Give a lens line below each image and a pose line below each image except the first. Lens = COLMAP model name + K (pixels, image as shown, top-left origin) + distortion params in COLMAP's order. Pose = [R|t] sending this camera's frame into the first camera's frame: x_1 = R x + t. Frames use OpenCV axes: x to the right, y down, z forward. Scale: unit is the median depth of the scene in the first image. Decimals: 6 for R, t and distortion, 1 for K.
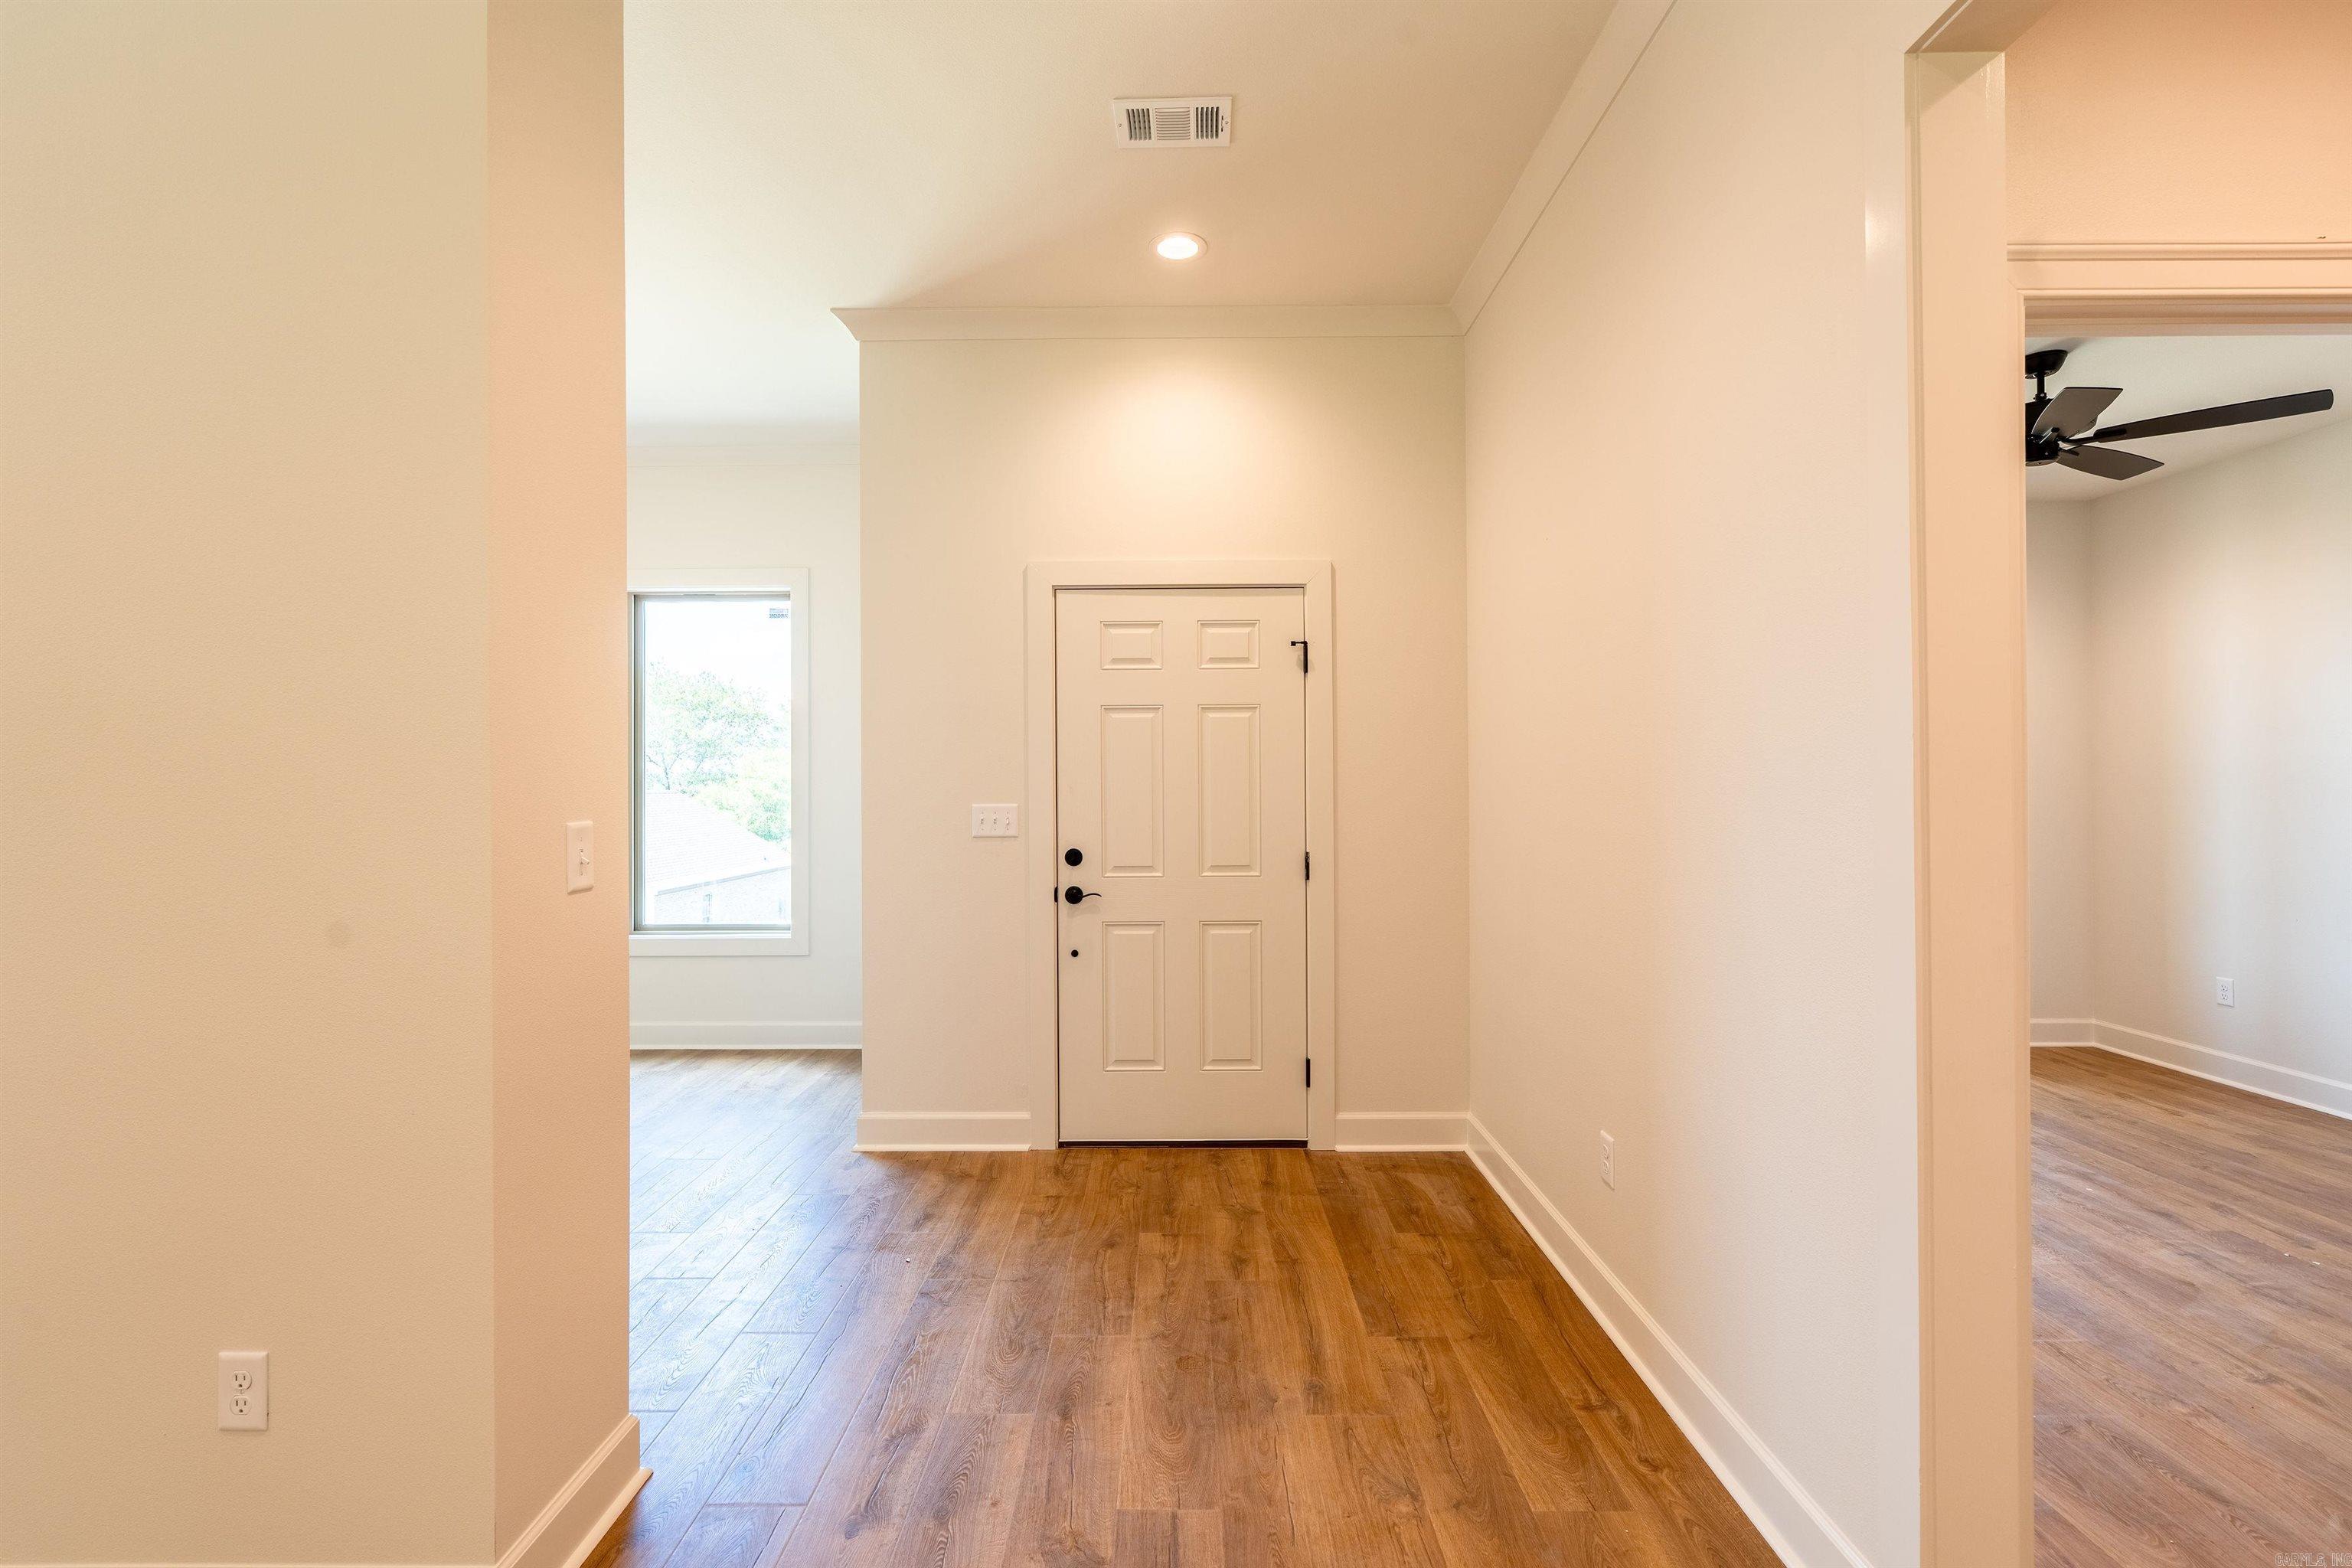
lens RADIAL K [[1053.6, 0, 1173.0], [0, 1053.6, 787.6], [0, 0, 1]] dist [-0.008678, 0.004370]
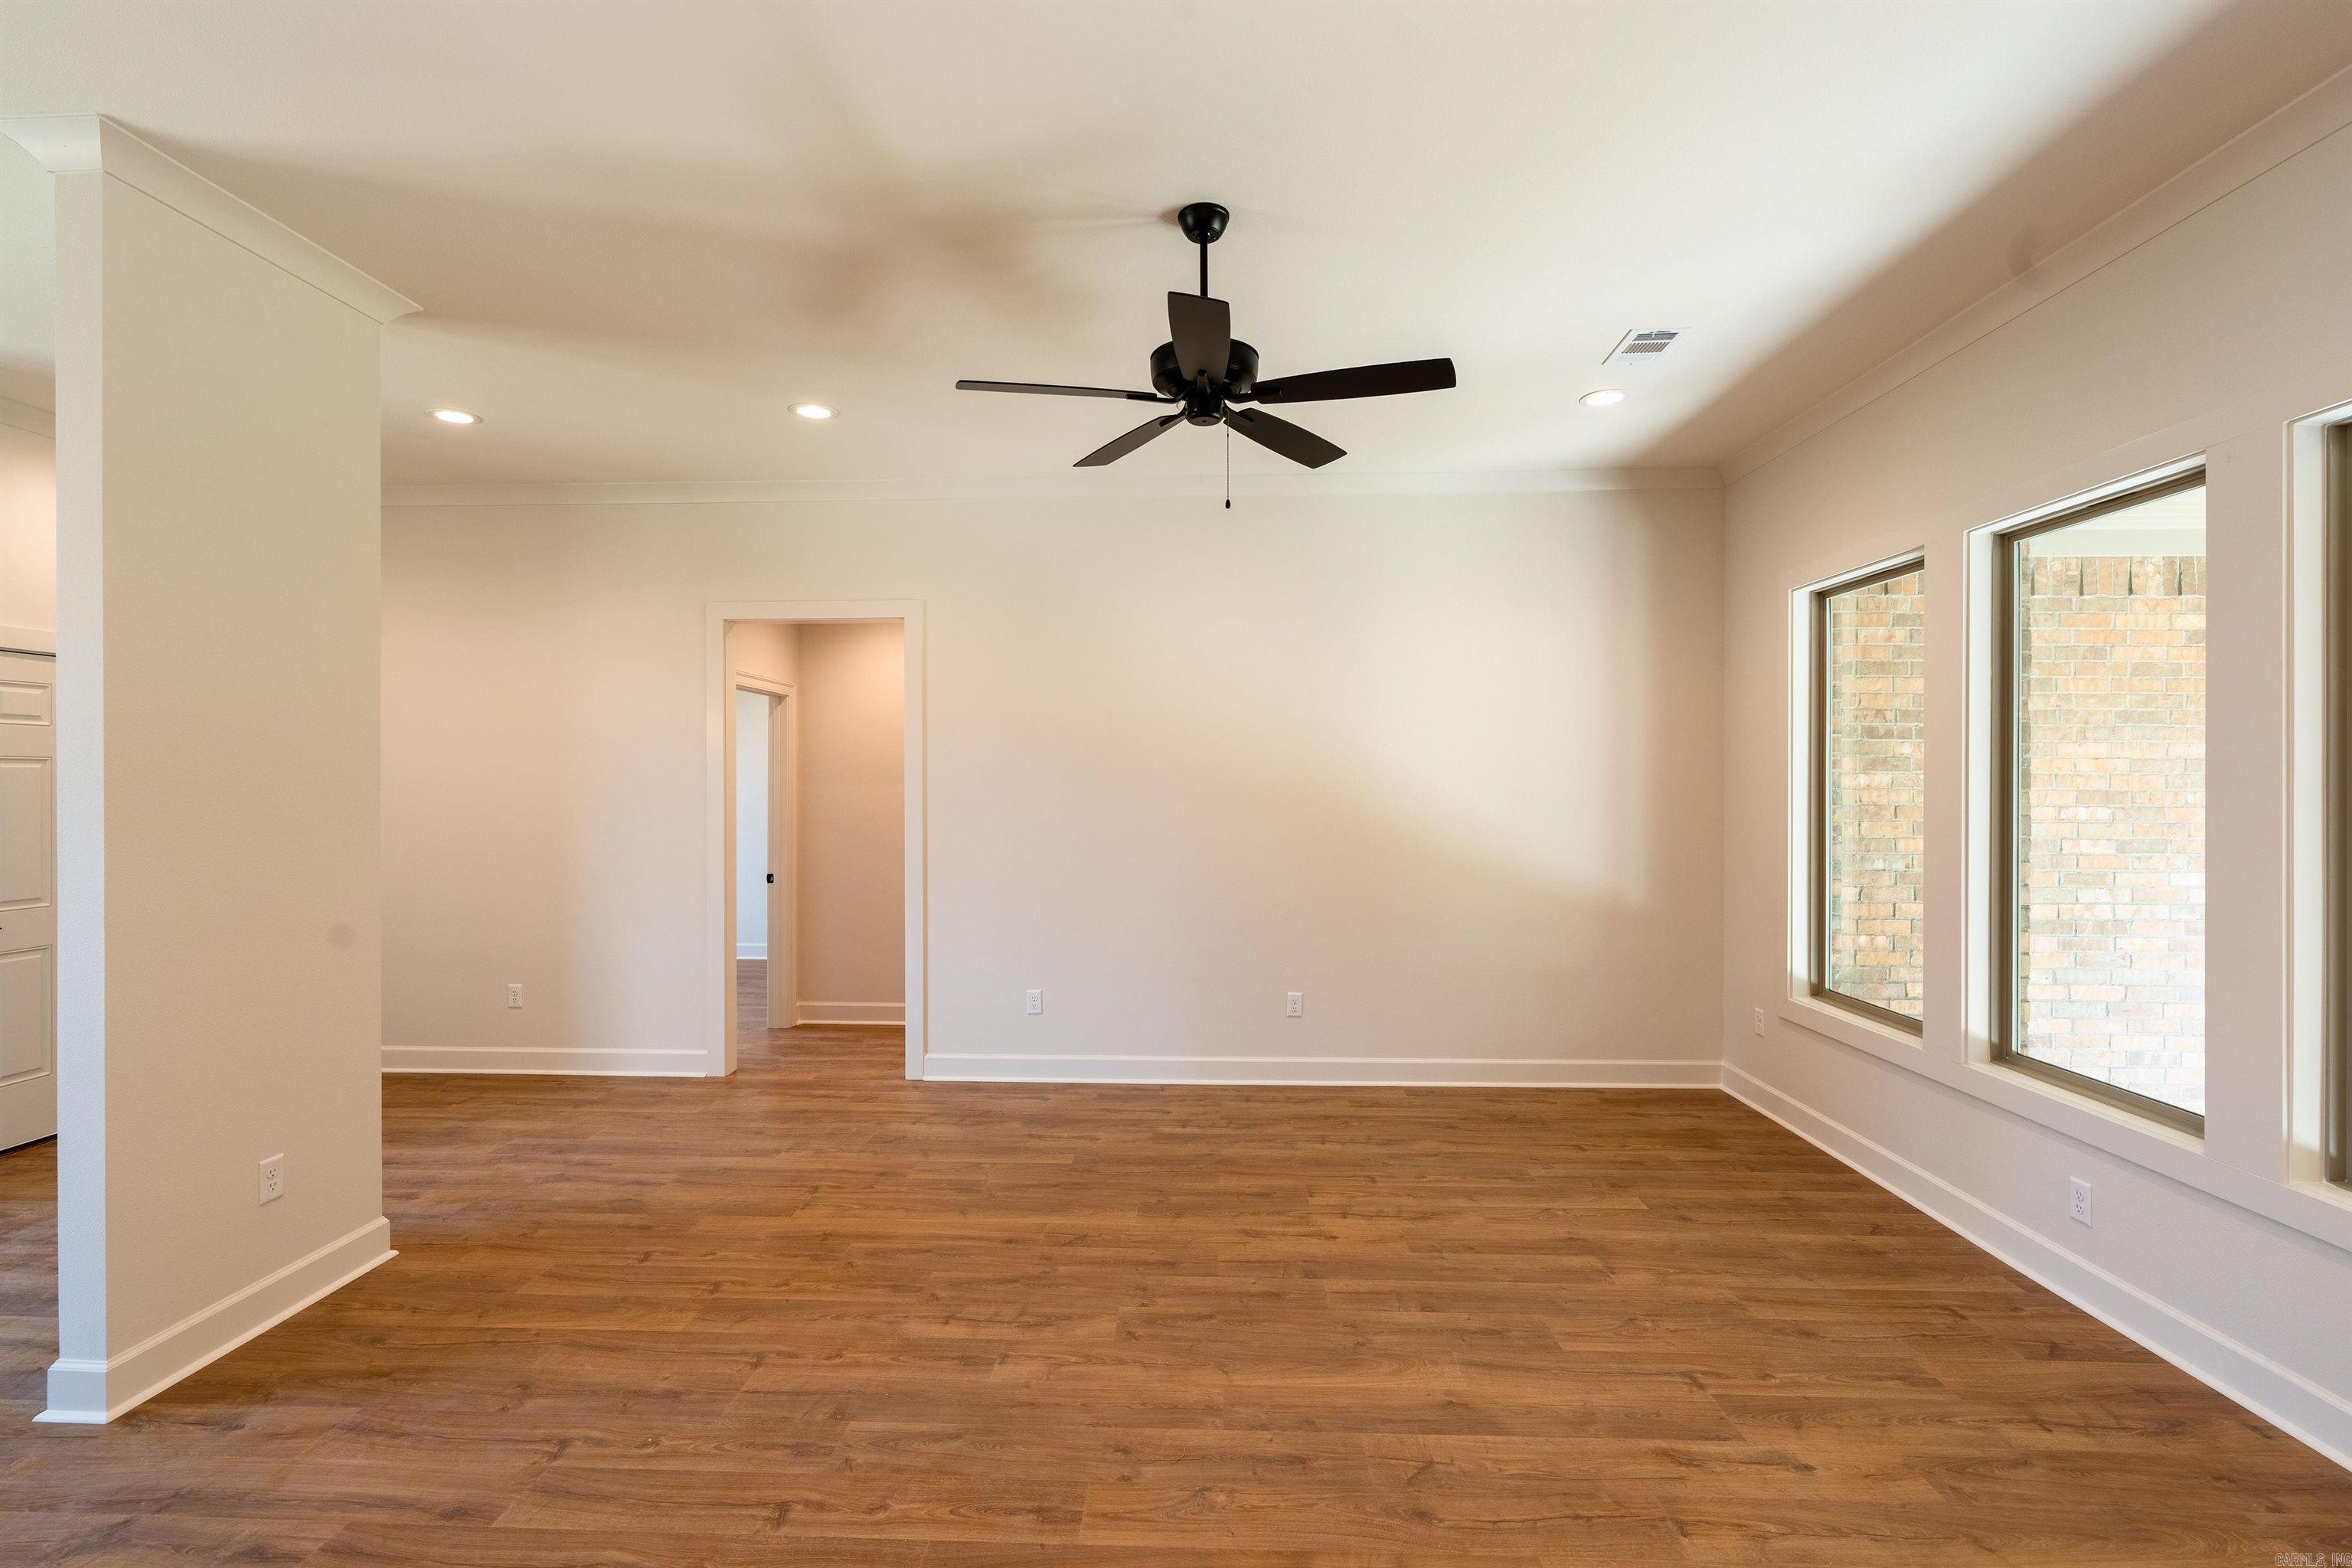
lens RADIAL K [[1053.6, 0, 1173.0], [0, 1053.6, 787.6], [0, 0, 1]] dist [-0.008678, 0.004370]
pose [[0.033281, -0.000891, 0.999446, -1.114265], [-0.000383, 1.000000, 0.000905, -0.045887], [-0.999446, -0.000413, 0.033281, -0.264260]]
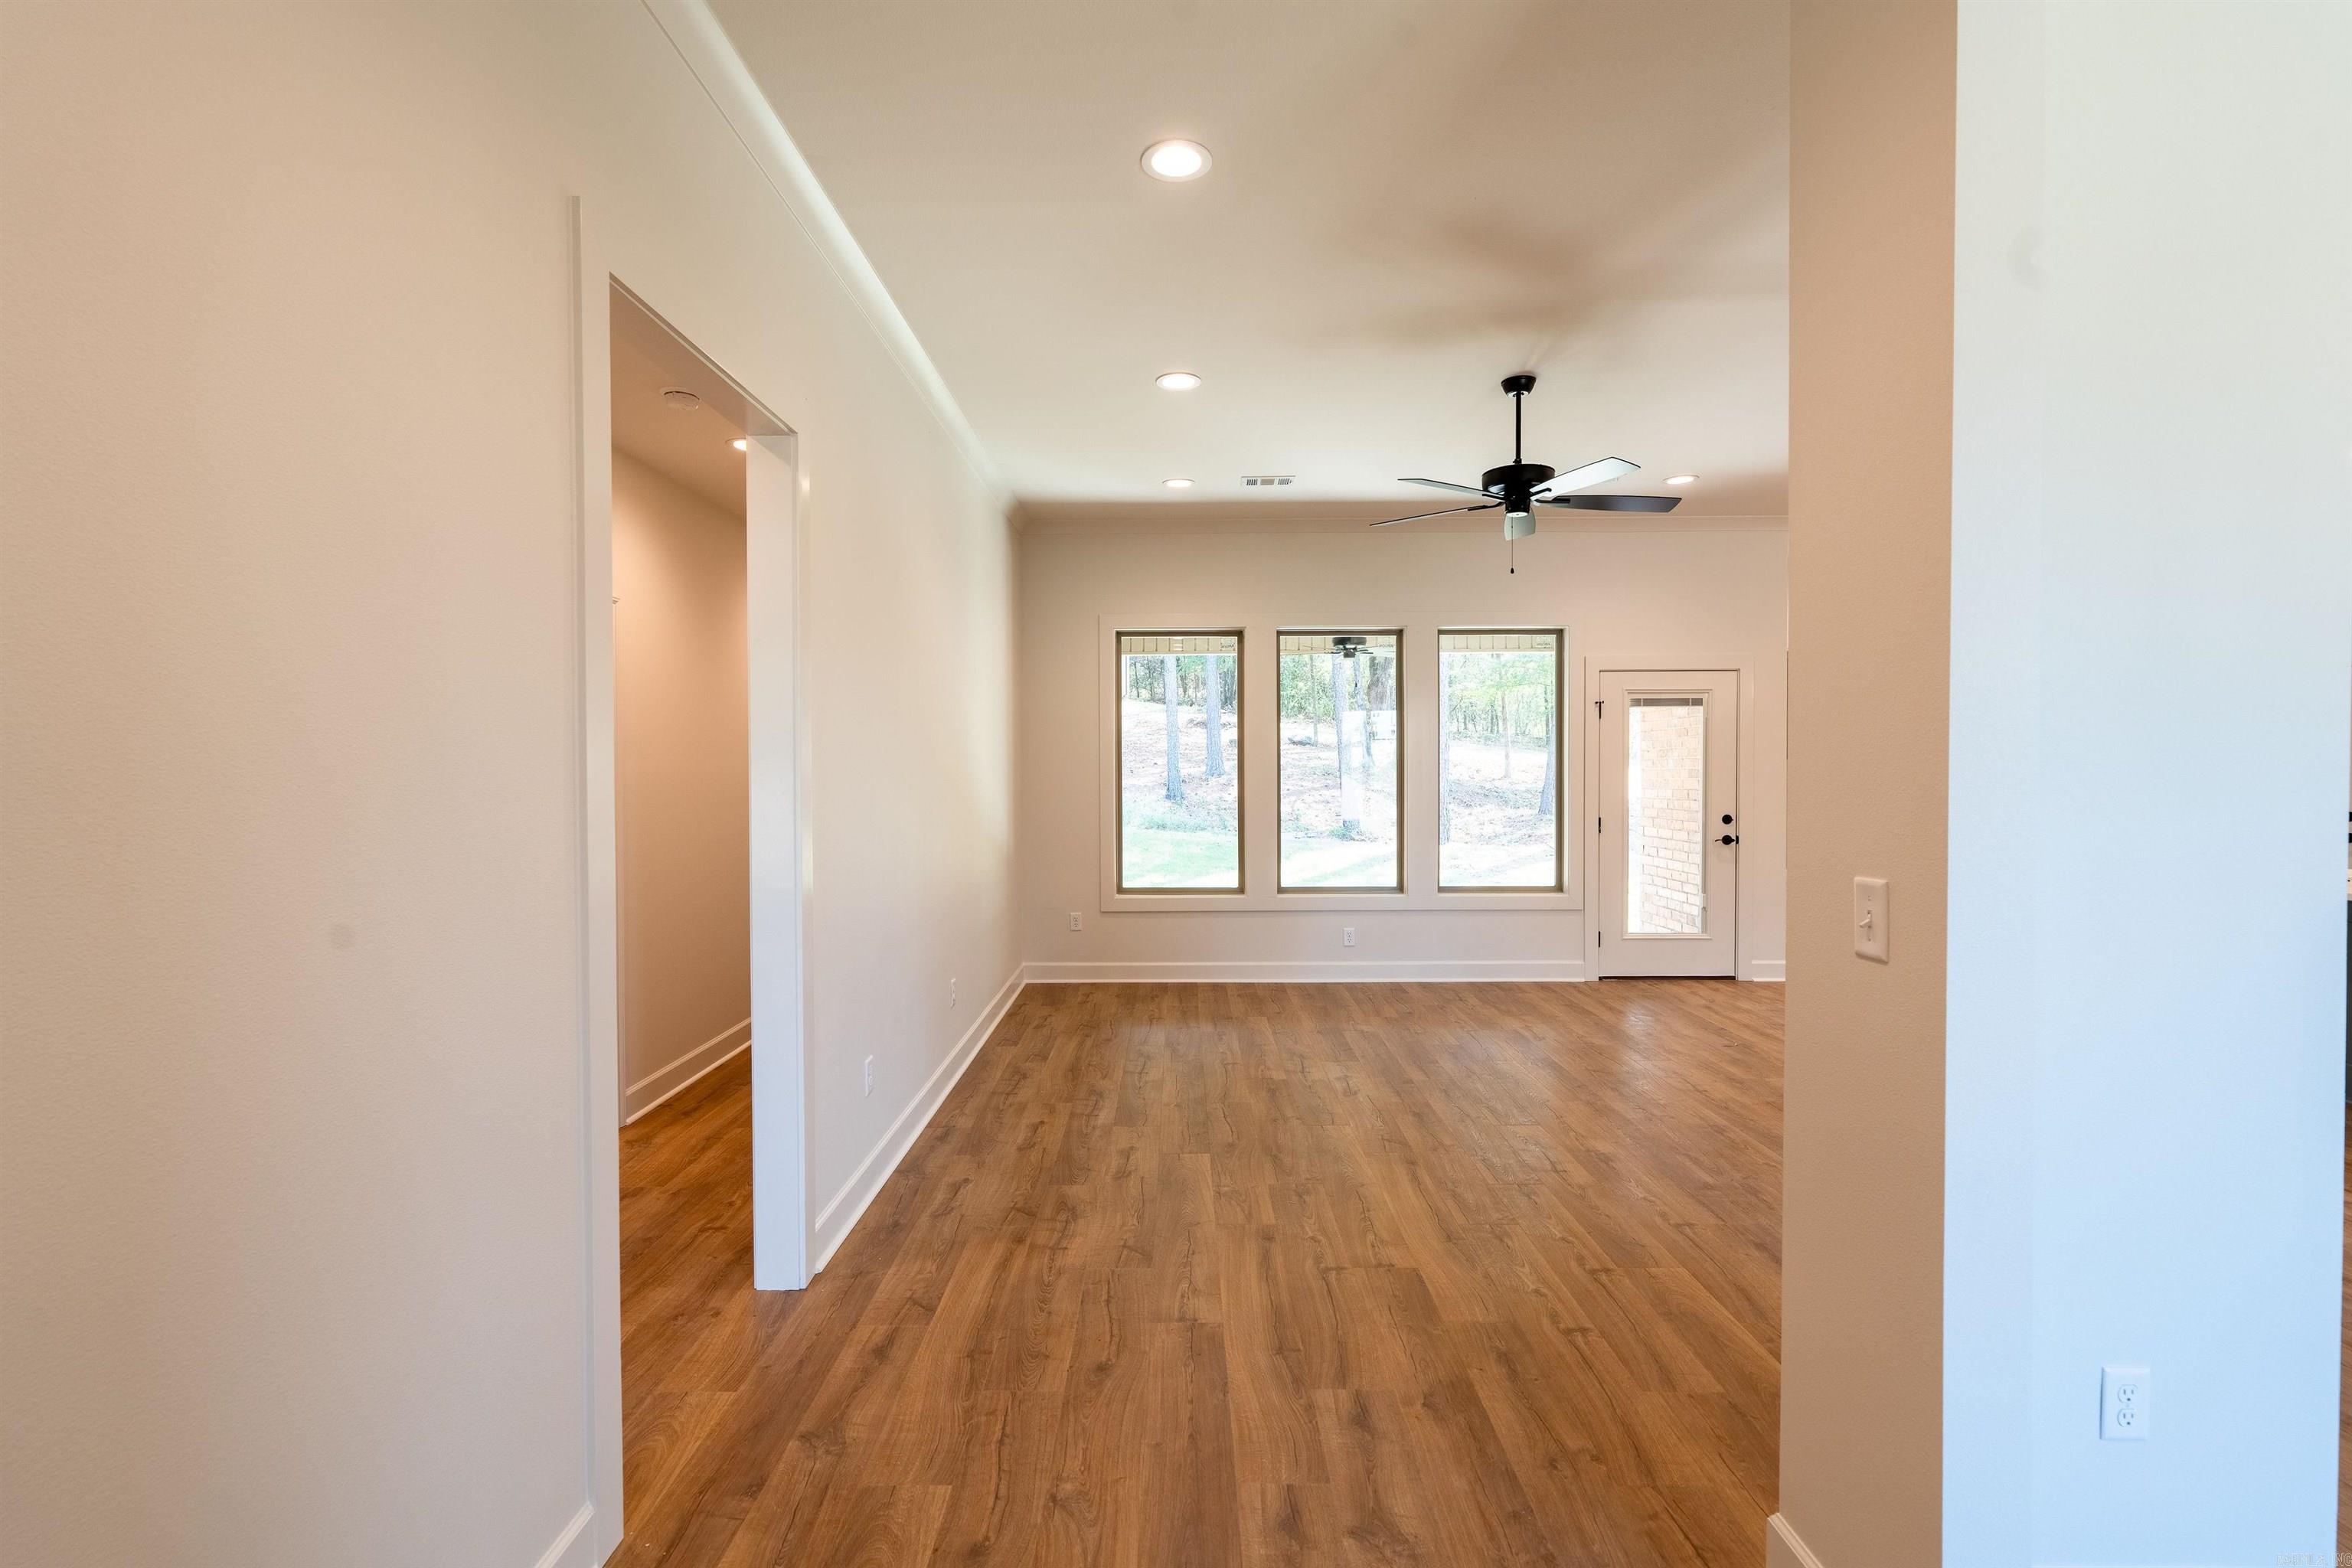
lens RADIAL K [[1053.6, 0, 1173.0], [0, 1053.6, 787.6], [0, 0, 1]] dist [-0.008678, 0.004370]
pose [[-0.999962, 0.008642, 0.000900, 0.001532], [0.008659, 0.999733, 0.021423, -0.032150], [-0.000714, 0.021430, -0.999770, 0.886511]]
